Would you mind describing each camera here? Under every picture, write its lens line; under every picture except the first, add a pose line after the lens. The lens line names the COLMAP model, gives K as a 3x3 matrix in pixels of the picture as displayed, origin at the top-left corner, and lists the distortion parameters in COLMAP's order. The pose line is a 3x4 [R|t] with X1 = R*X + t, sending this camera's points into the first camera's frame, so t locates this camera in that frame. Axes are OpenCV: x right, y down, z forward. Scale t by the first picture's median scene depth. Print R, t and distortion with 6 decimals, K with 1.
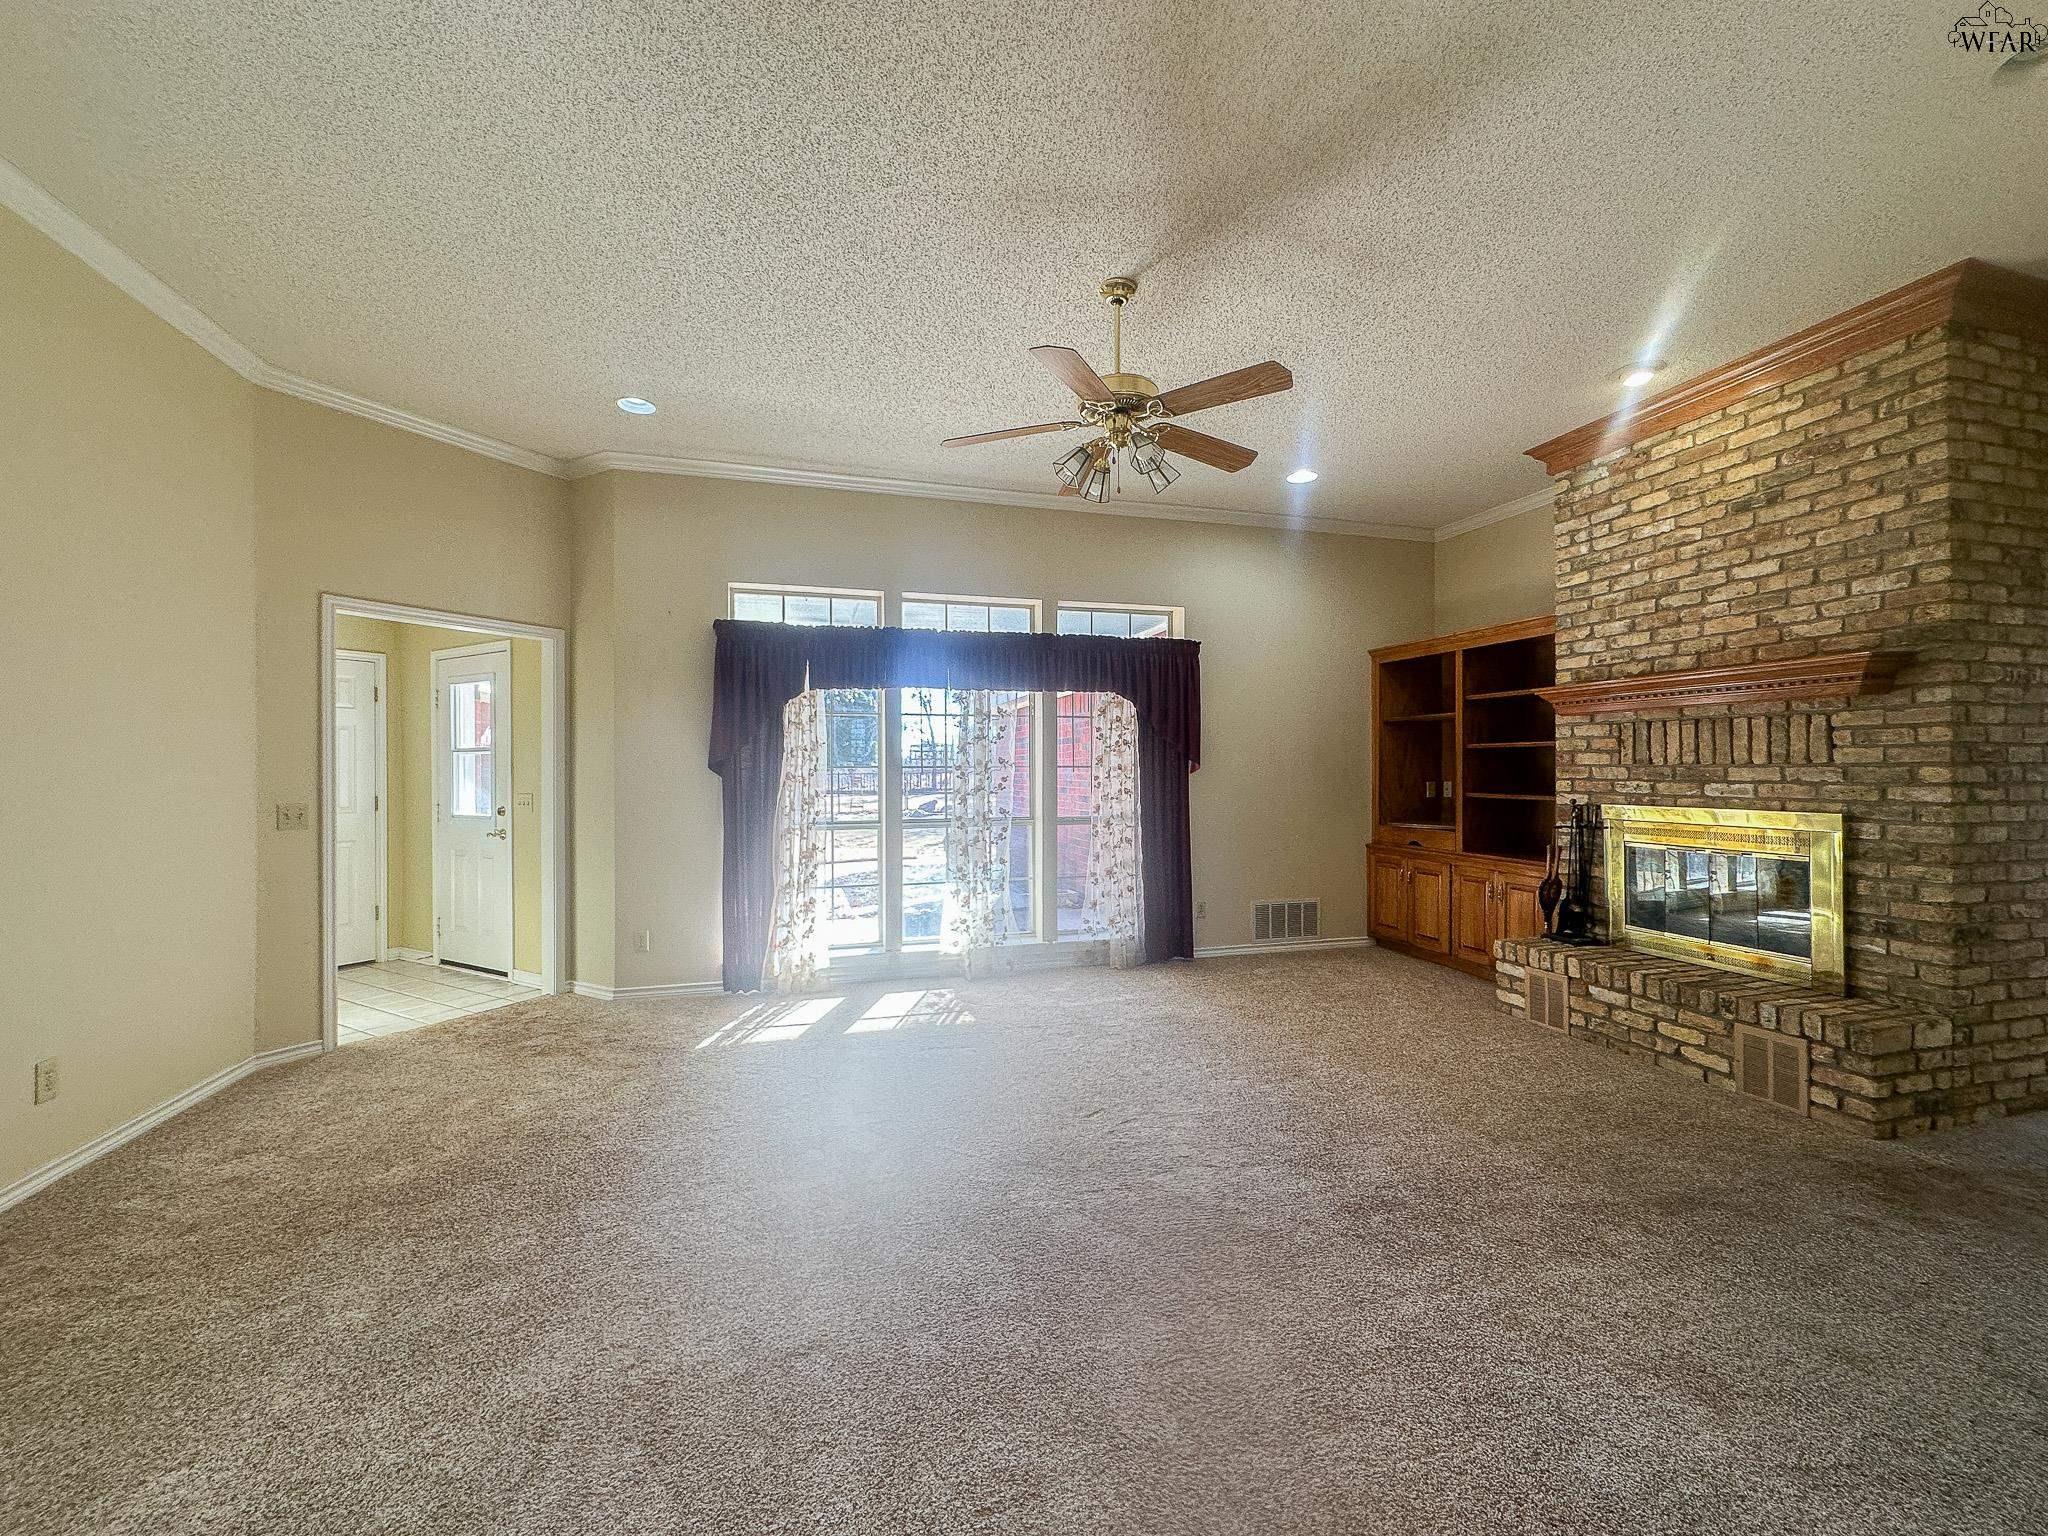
lens RADIAL K [[812.3, 0, 1012.8], [0, 812.3, 769.1], [0, 0, 1]] dist [-0.005462, 0.000414]
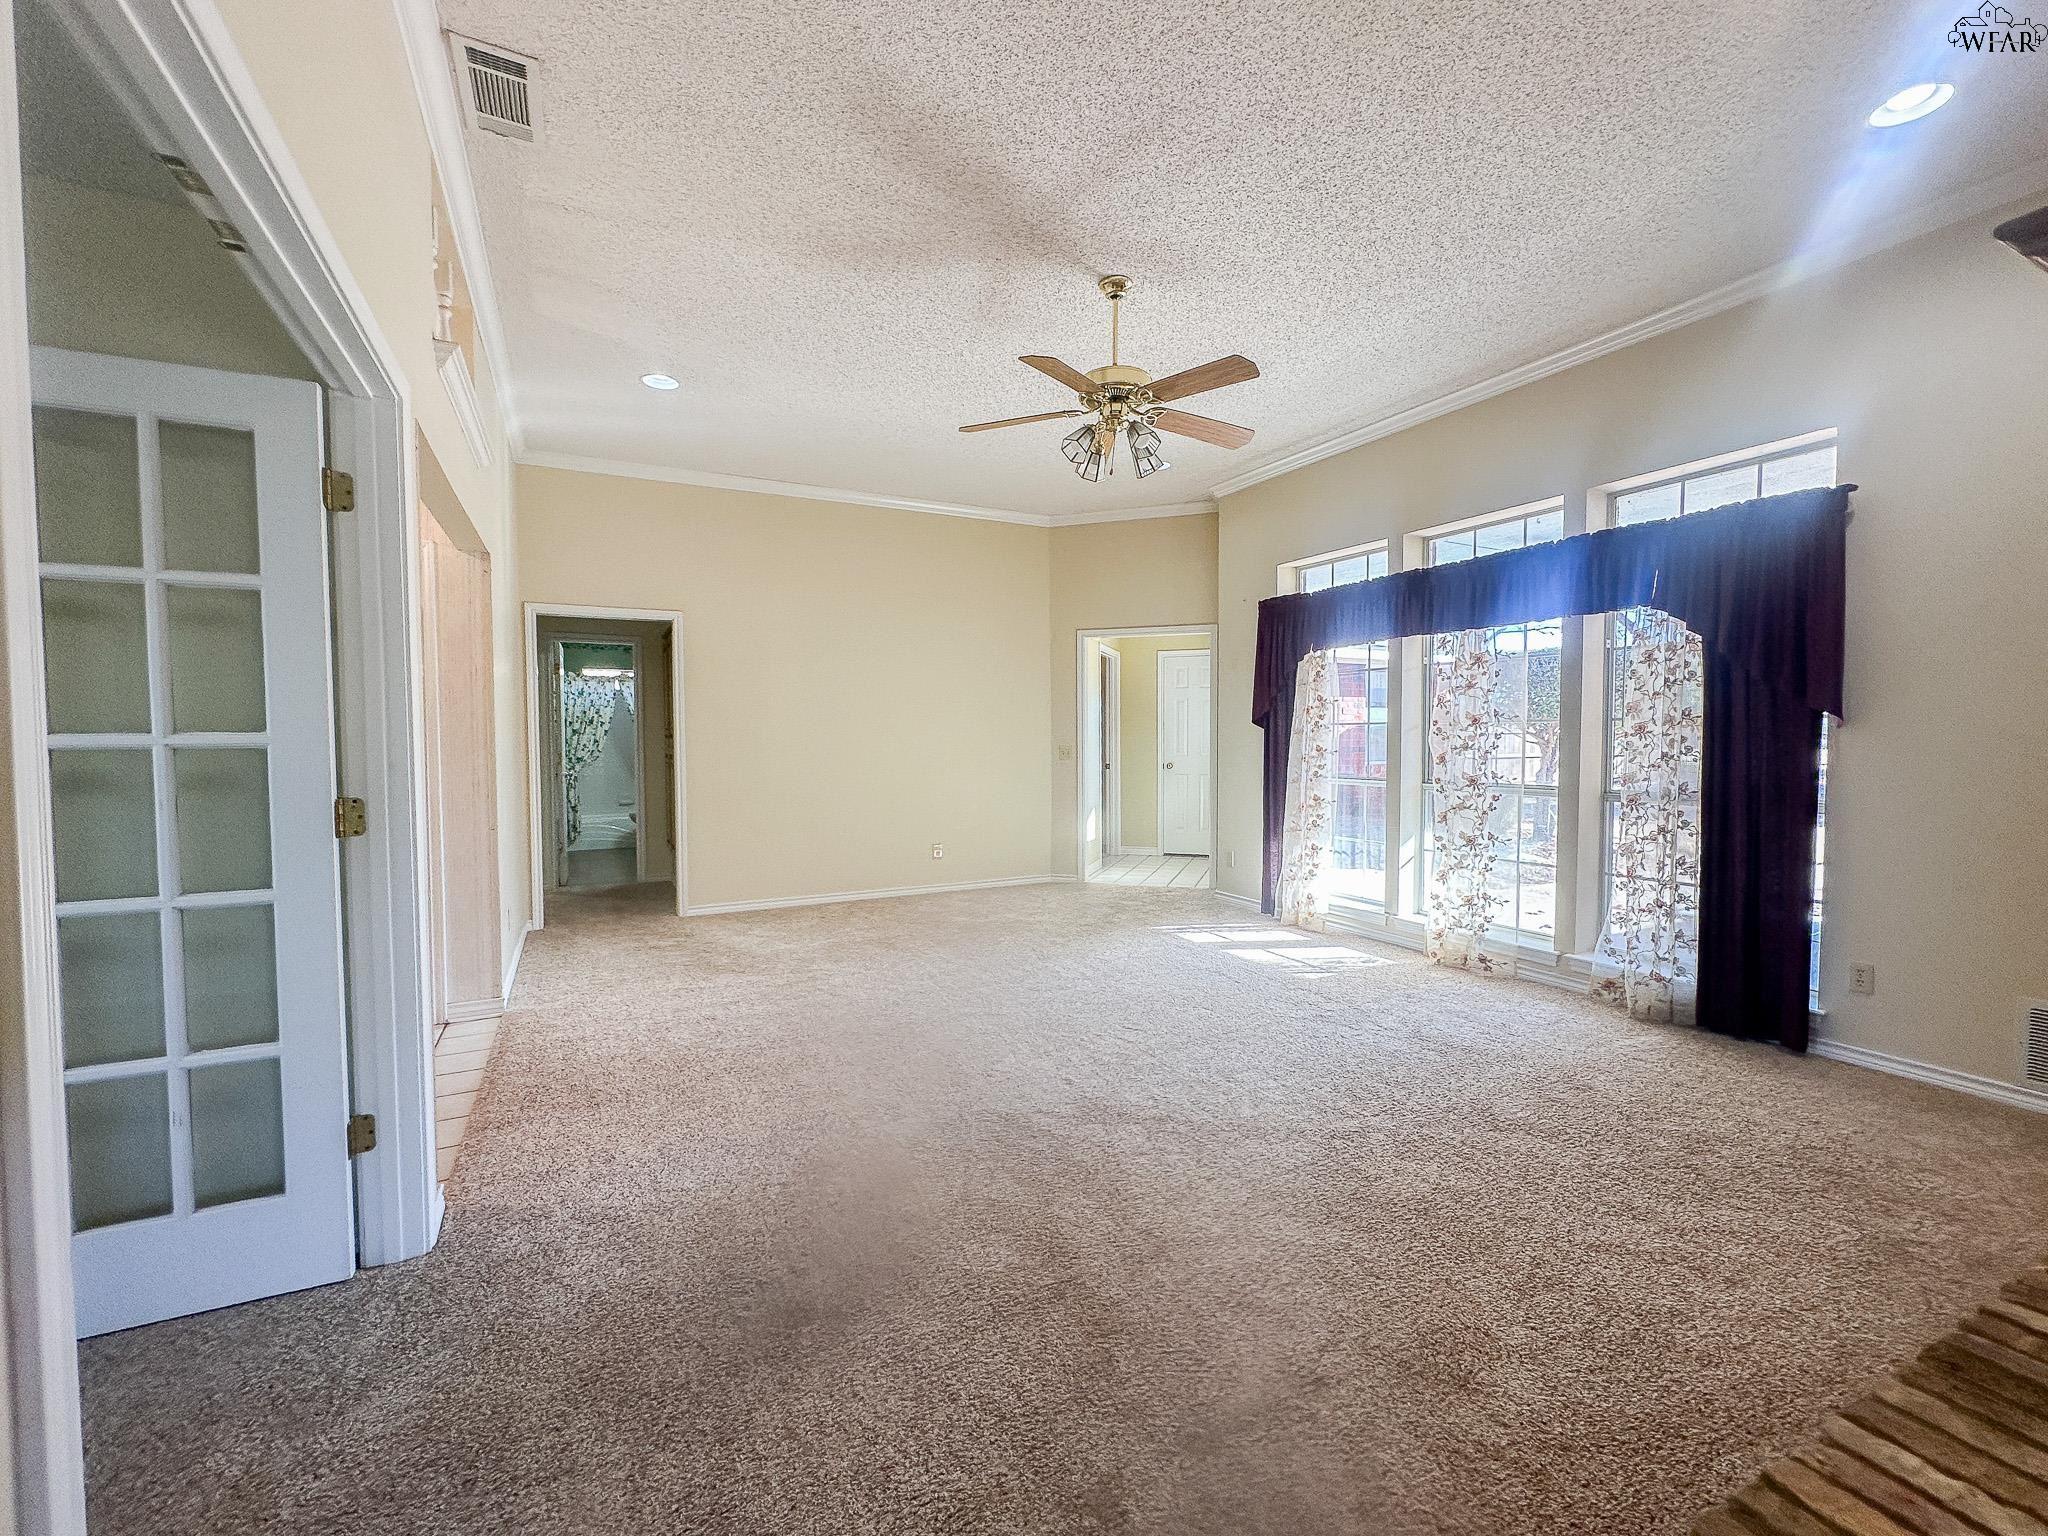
lens RADIAL K [[835.4, 0, 1028.6], [0, 835.4, 771.2], [0, 0, 1]] dist [-0.001162, 0.000255]
pose [[0.214135, 0.046794, -0.975683, 0.947216], [0.003213, 0.998813, 0.048609, 0.006051], [0.976799, -0.013543, 0.213730, 0.488027]]
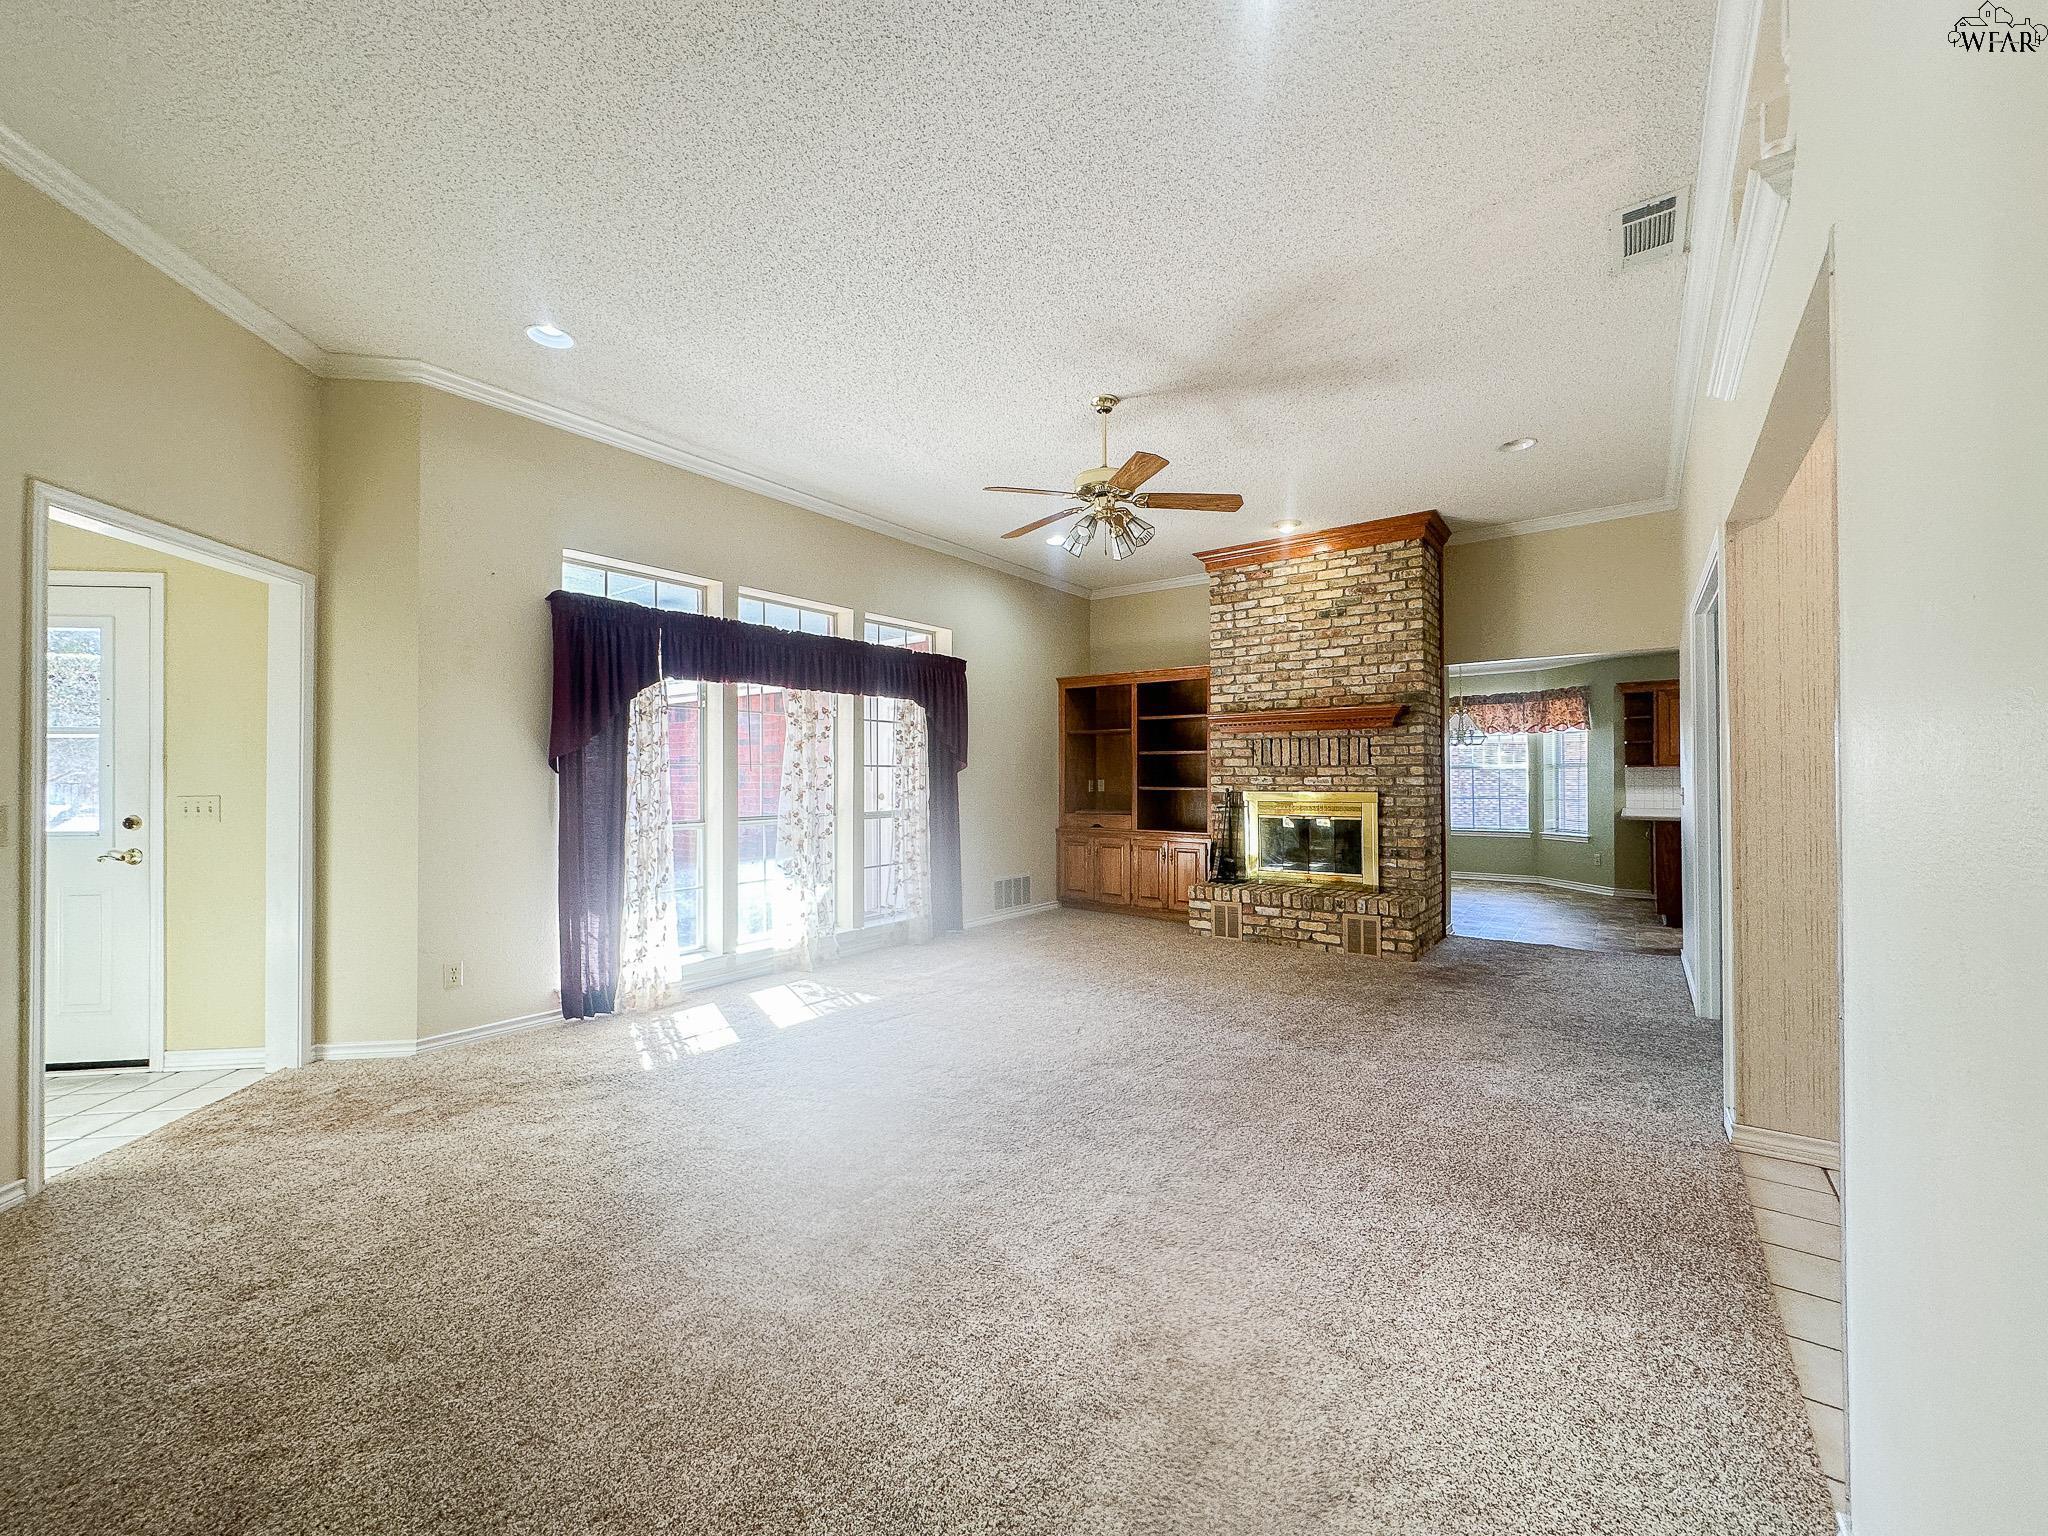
lens RADIAL K [[812.3, 0, 1012.8], [0, 812.3, 769.1], [0, 0, 1]] dist [-0.005462, 0.000414]
pose [[0.799946, 0.007008, 0.600031, -0.605886], [-0.000527, 0.999940, -0.010976, 0.019322], [-0.600071, 0.008464, 0.799902, 0.025099]]
